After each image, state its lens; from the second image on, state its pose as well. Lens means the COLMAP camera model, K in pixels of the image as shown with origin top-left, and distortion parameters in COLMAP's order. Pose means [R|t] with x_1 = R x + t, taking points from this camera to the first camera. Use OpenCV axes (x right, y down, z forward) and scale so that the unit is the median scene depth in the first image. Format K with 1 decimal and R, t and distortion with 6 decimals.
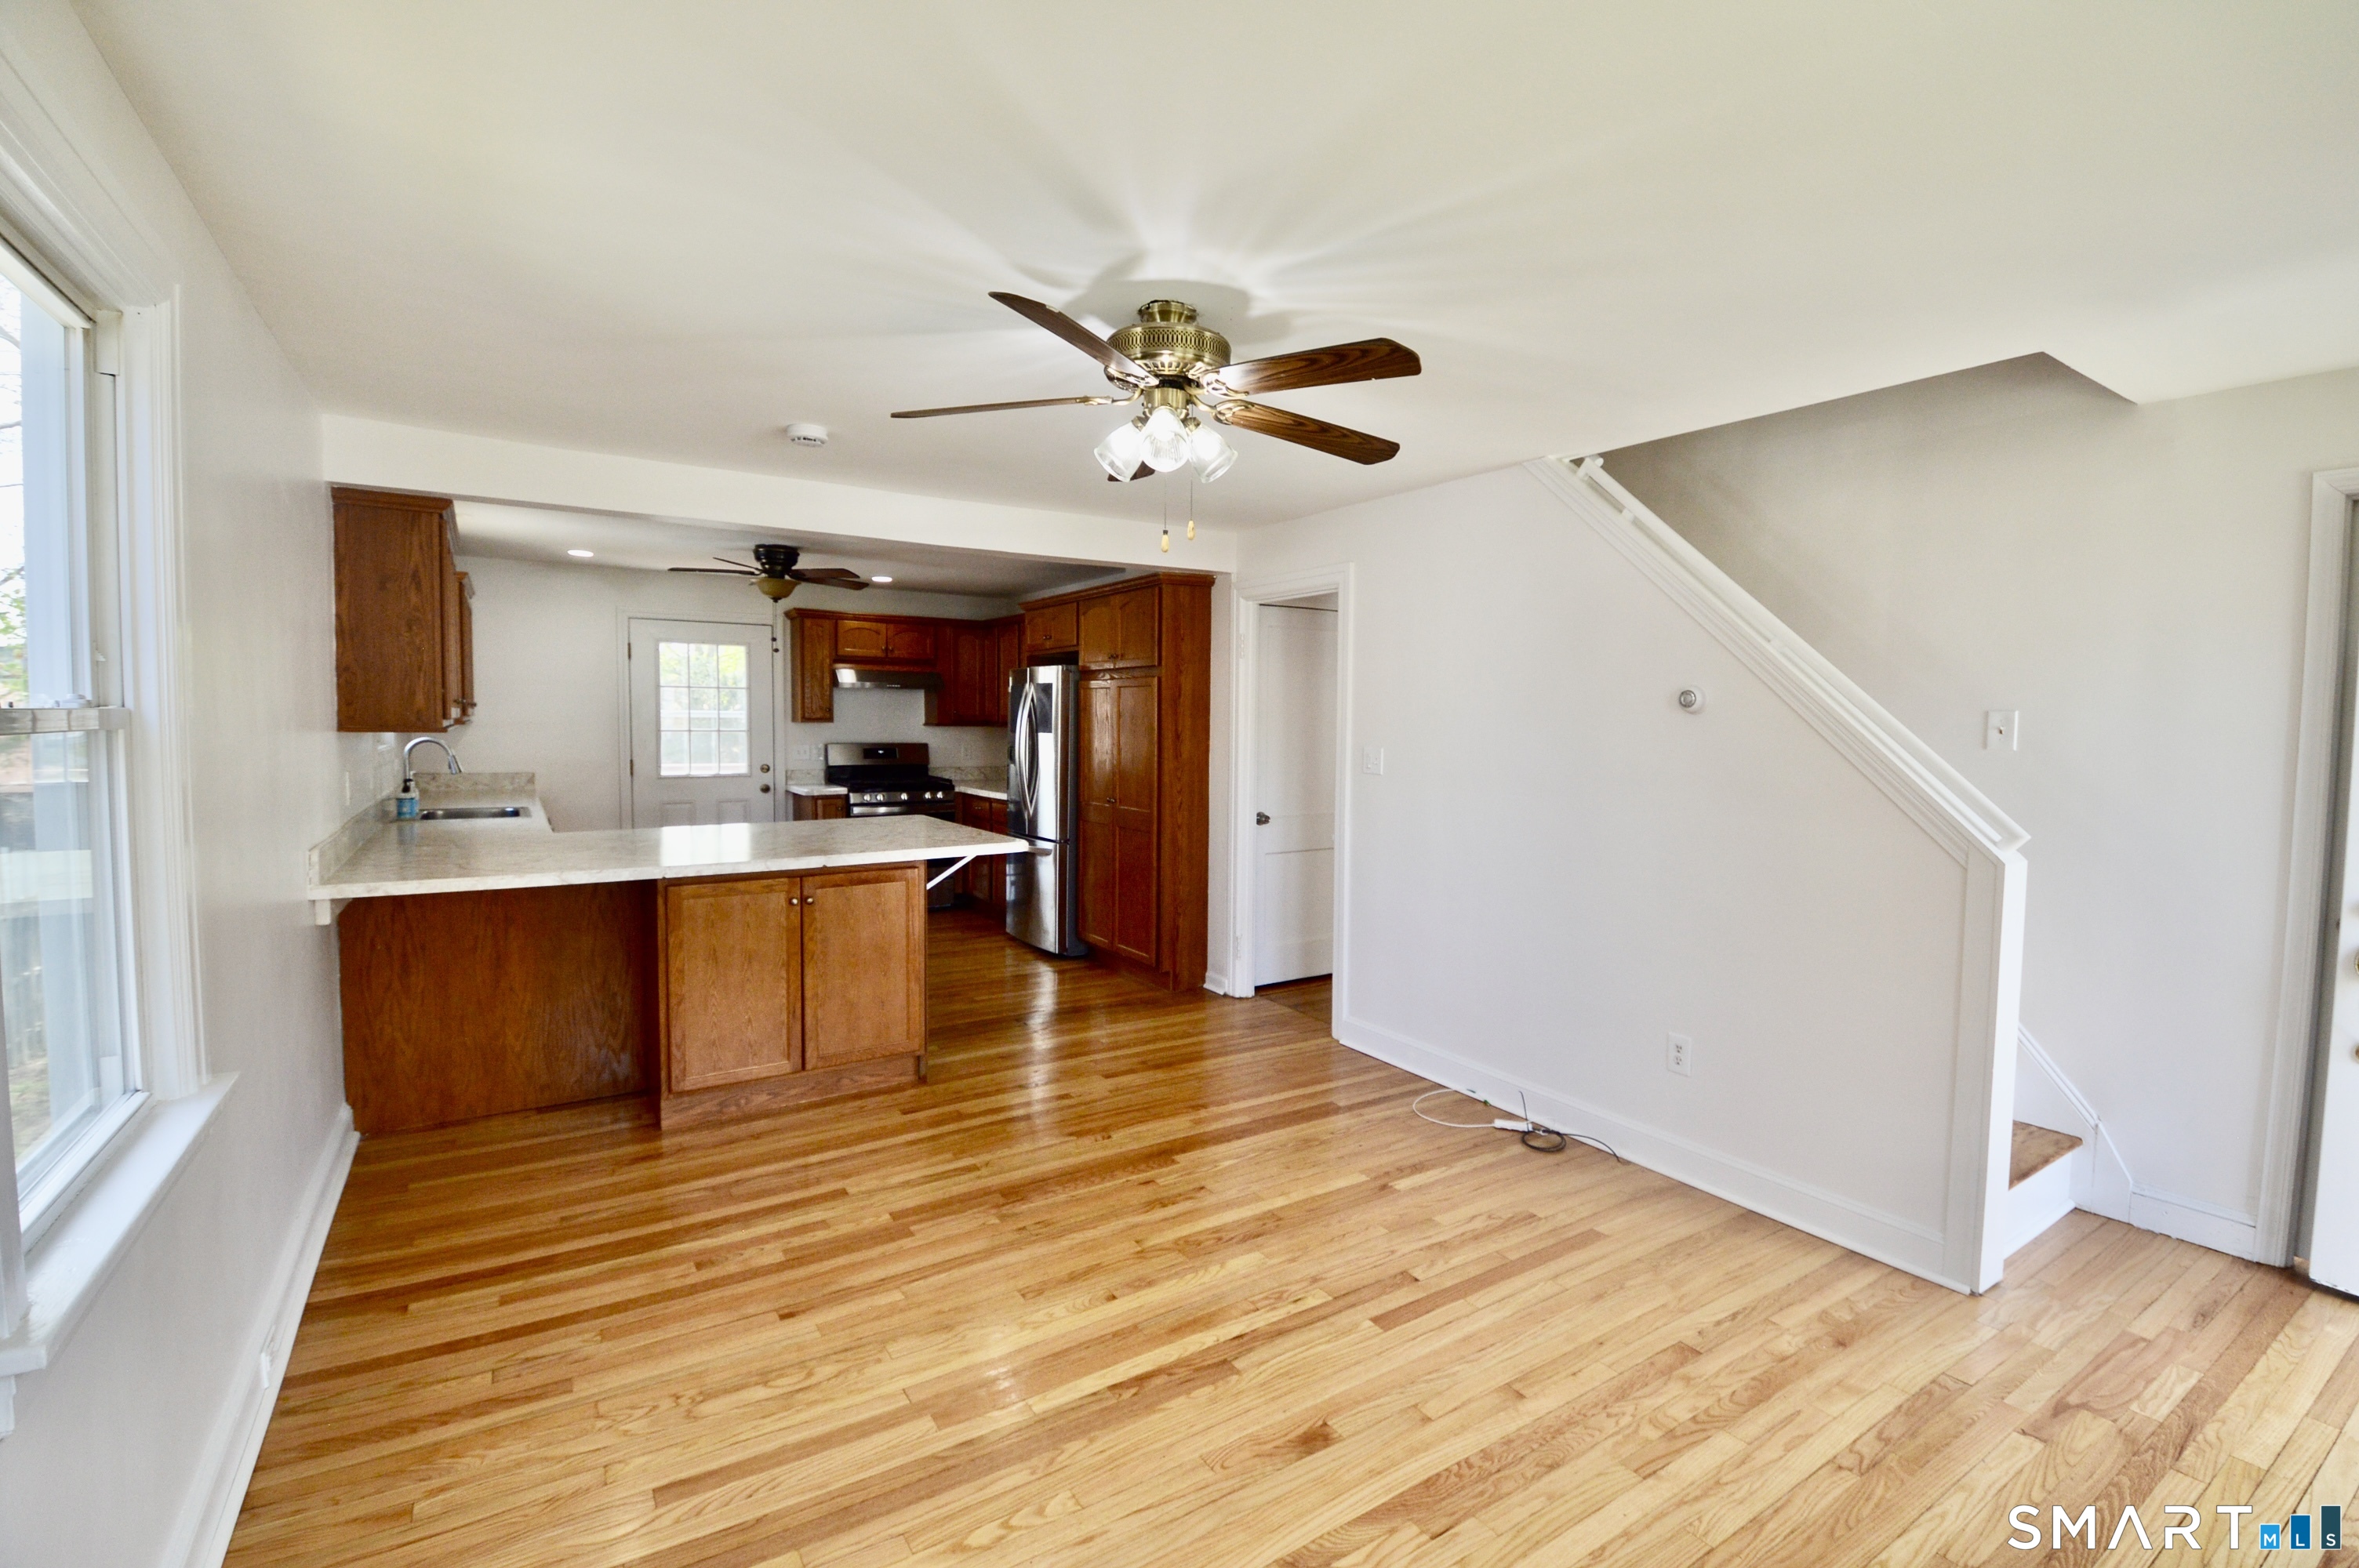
lens RADIAL K [[1053.3, 0, 1188.6], [0, 1053.3, 776.3], [0, 0, 1]] dist [0.010669, -0.021429]
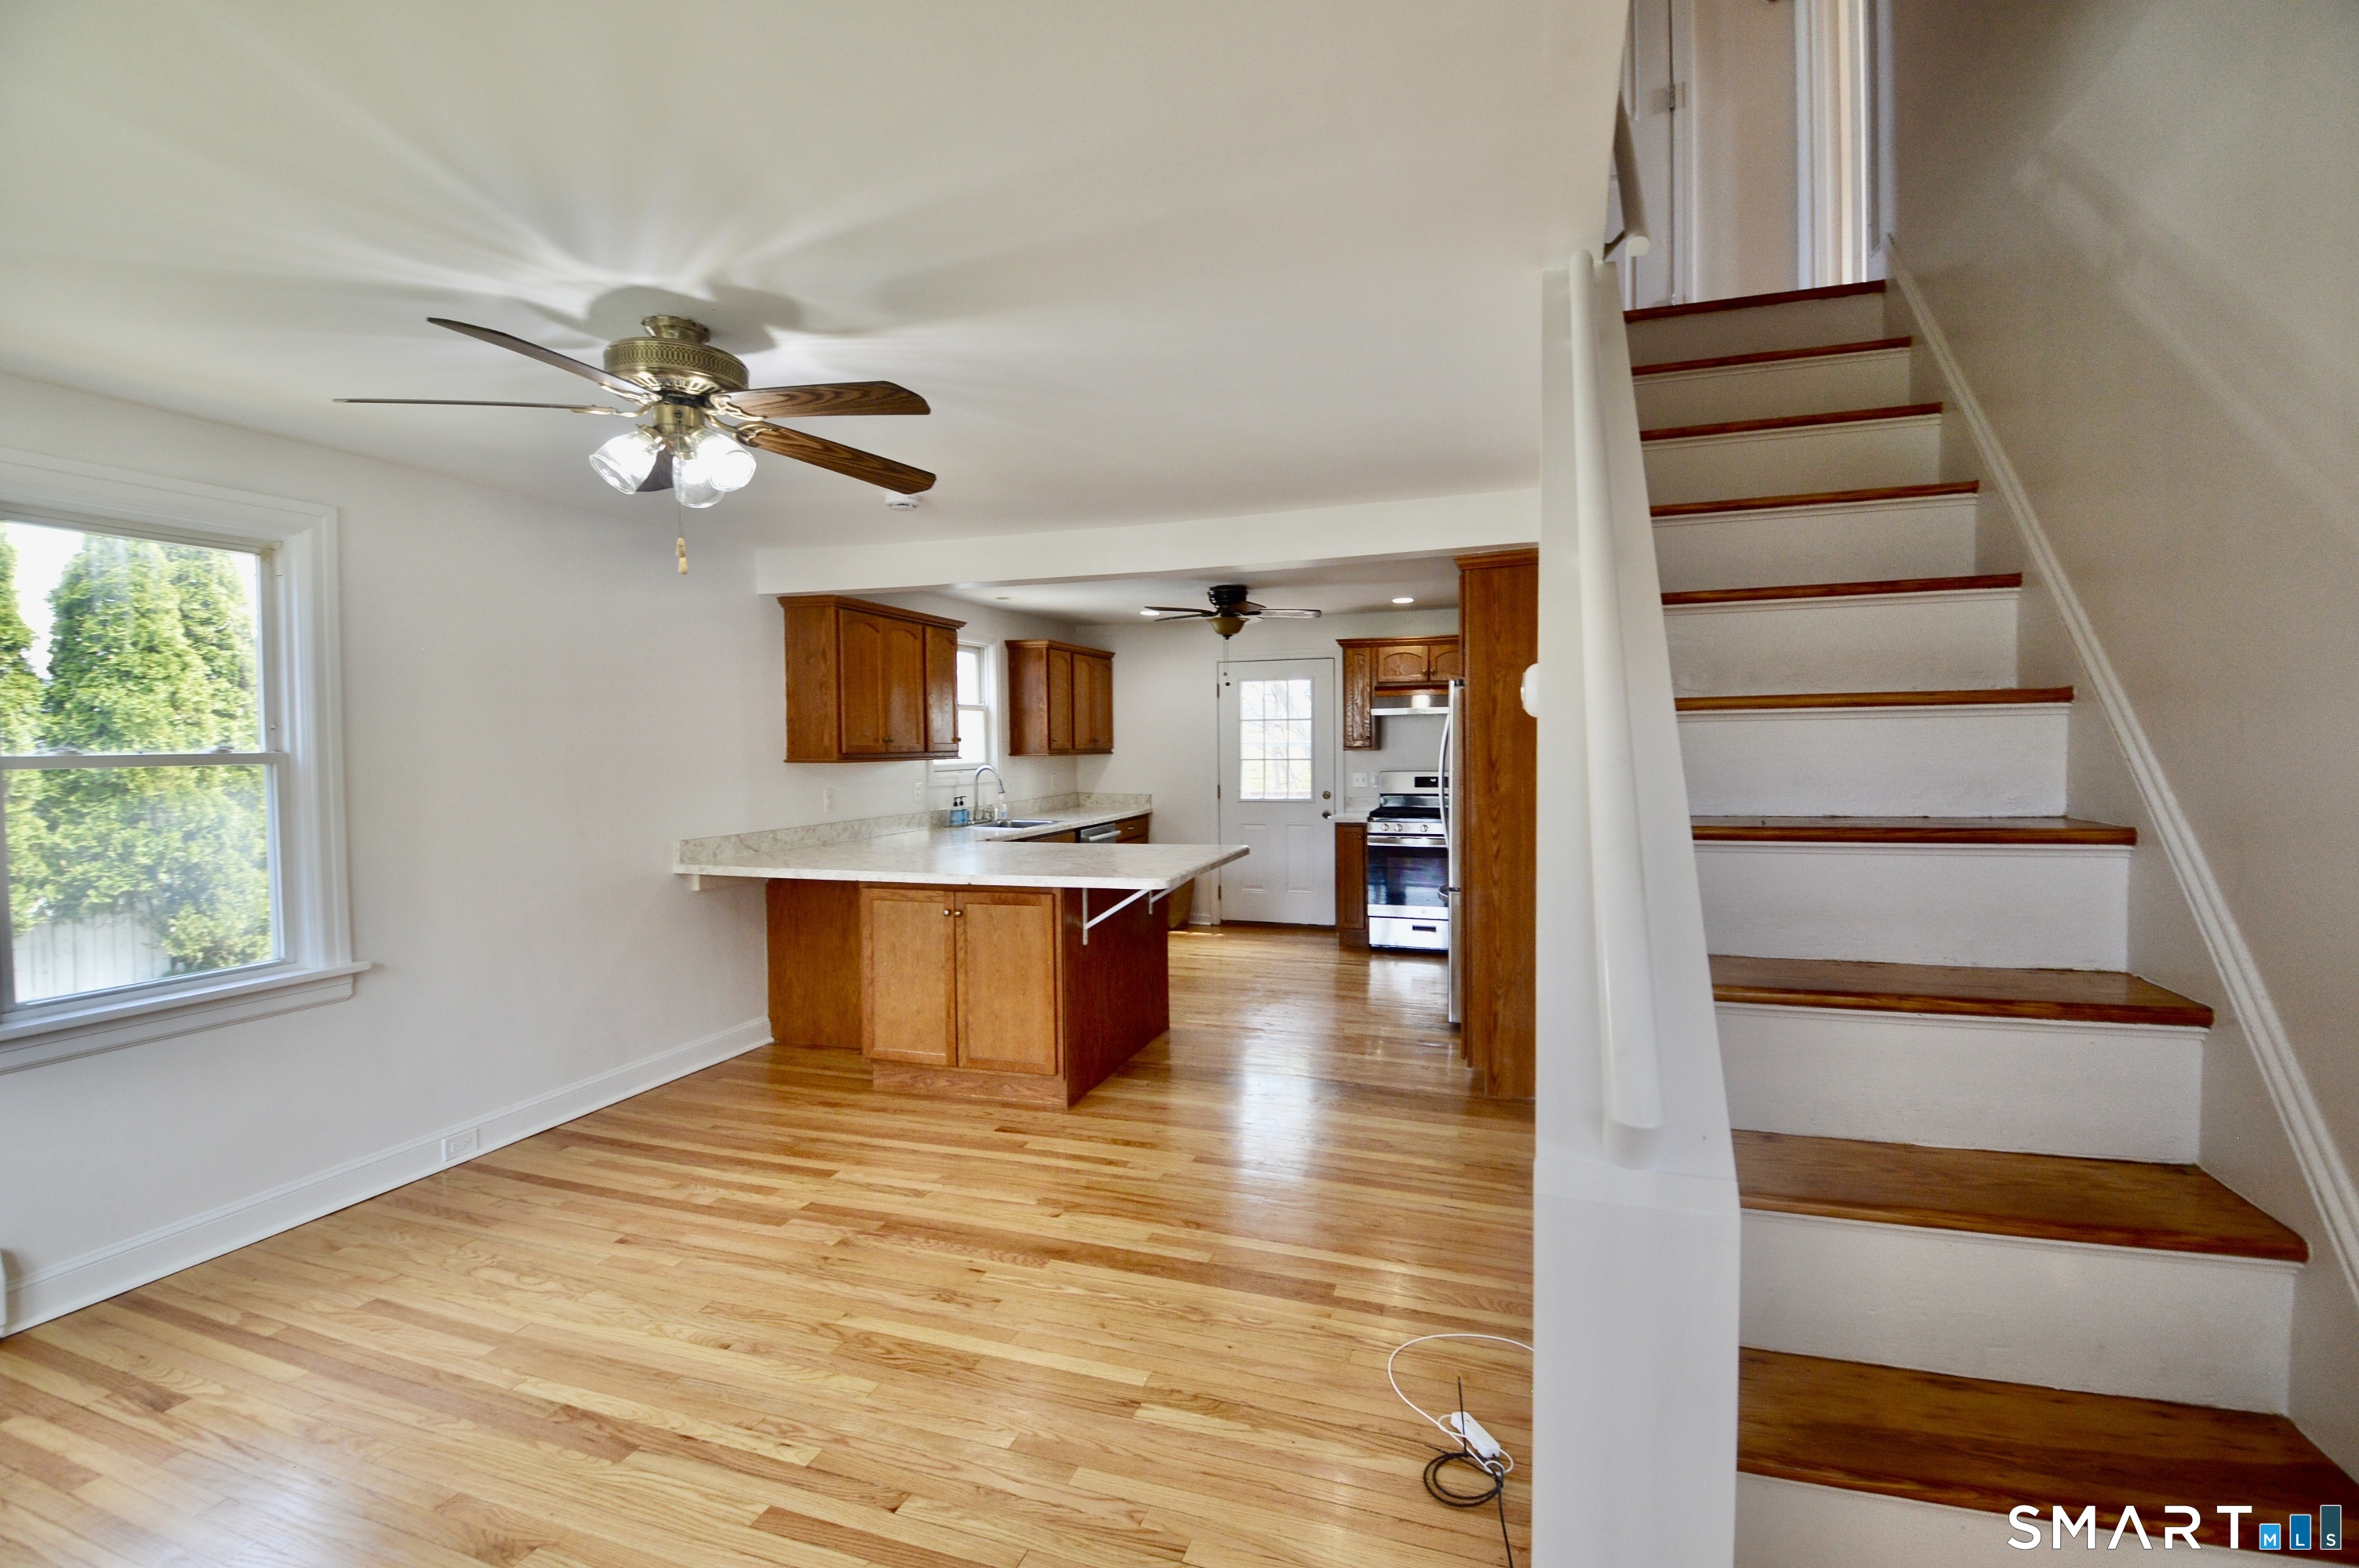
lens RADIAL K [[1052.9, 0, 1190.0], [0, 1052.9, 770.1], [0, 0, 1]] dist [0.031092, -0.042702]
pose [[0.616192, 0.004261, -0.787585, 0.644810], [-0.028125, 0.999467, -0.016597, -0.020962], [0.787094, 0.032378, 0.615983, 0.486503]]
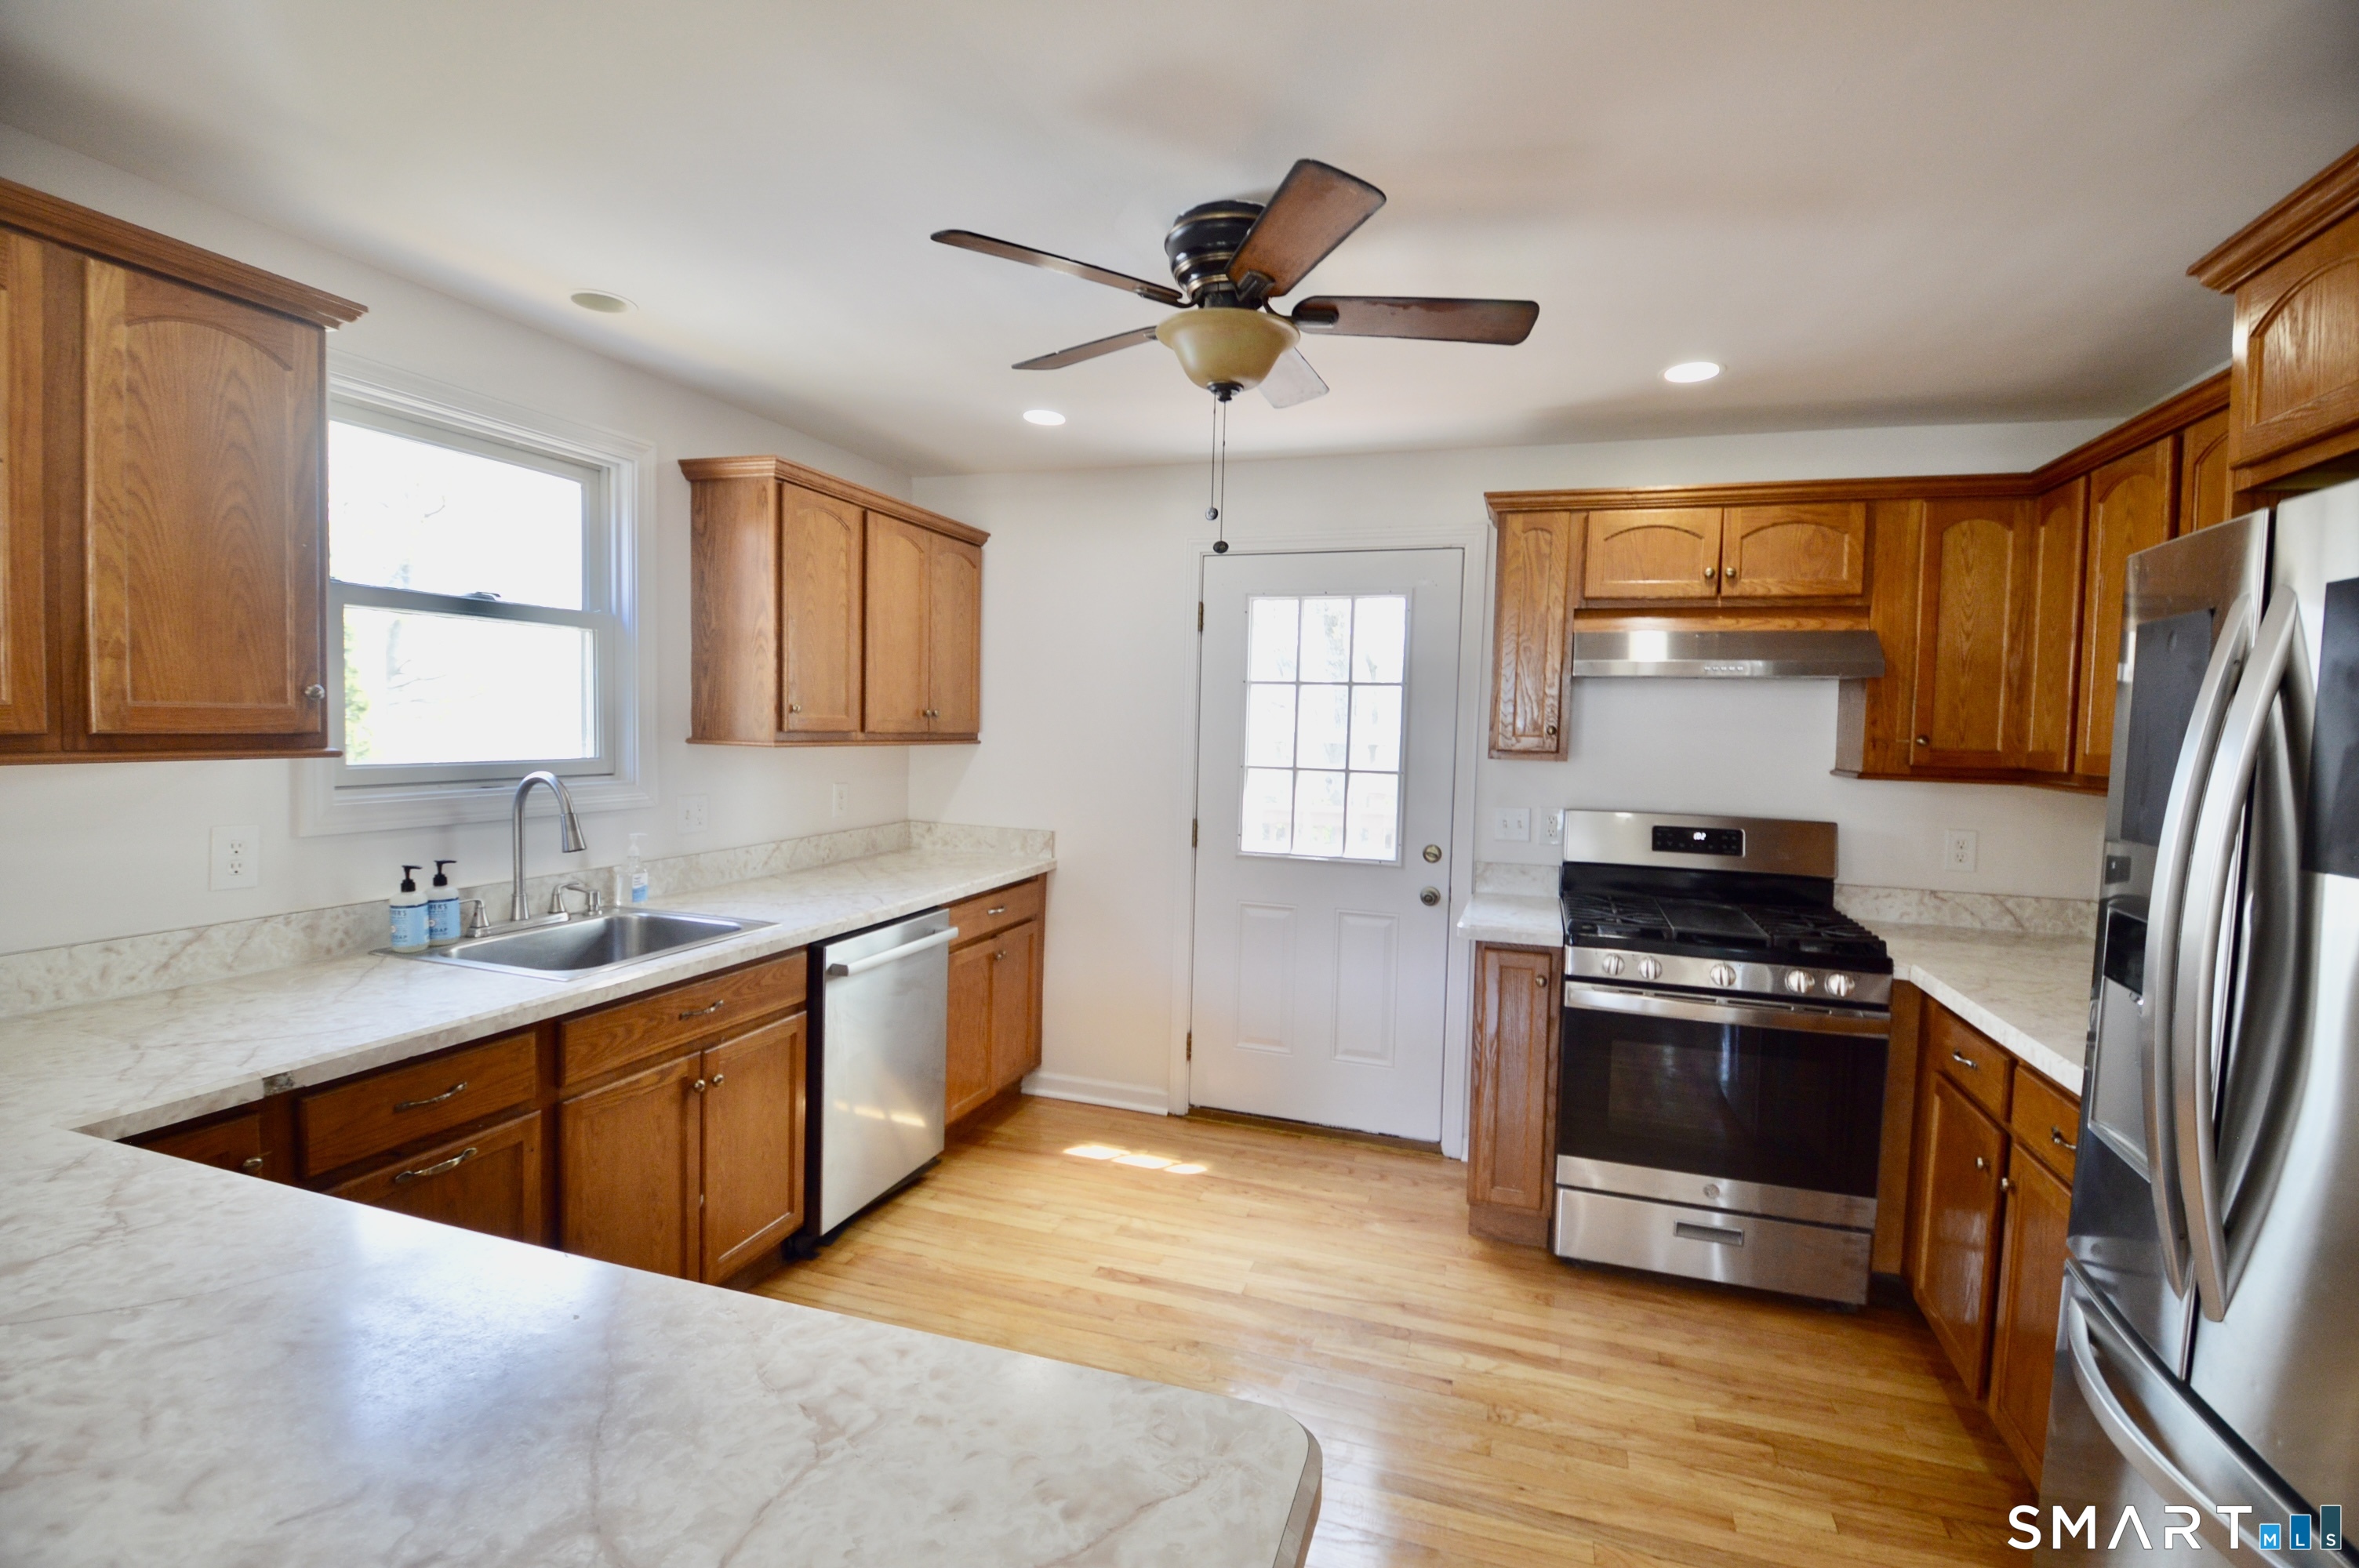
lens RADIAL K [[1053.3, 0, 1188.6], [0, 1053.3, 776.3], [0, 0, 1]] dist [0.010669, -0.021429]
pose [[0.621930, 0.045494, -0.781750, -0.199861], [-0.063222, 0.997969, 0.007780, -0.074481], [0.780517, 0.044585, 0.623543, 1.198056]]
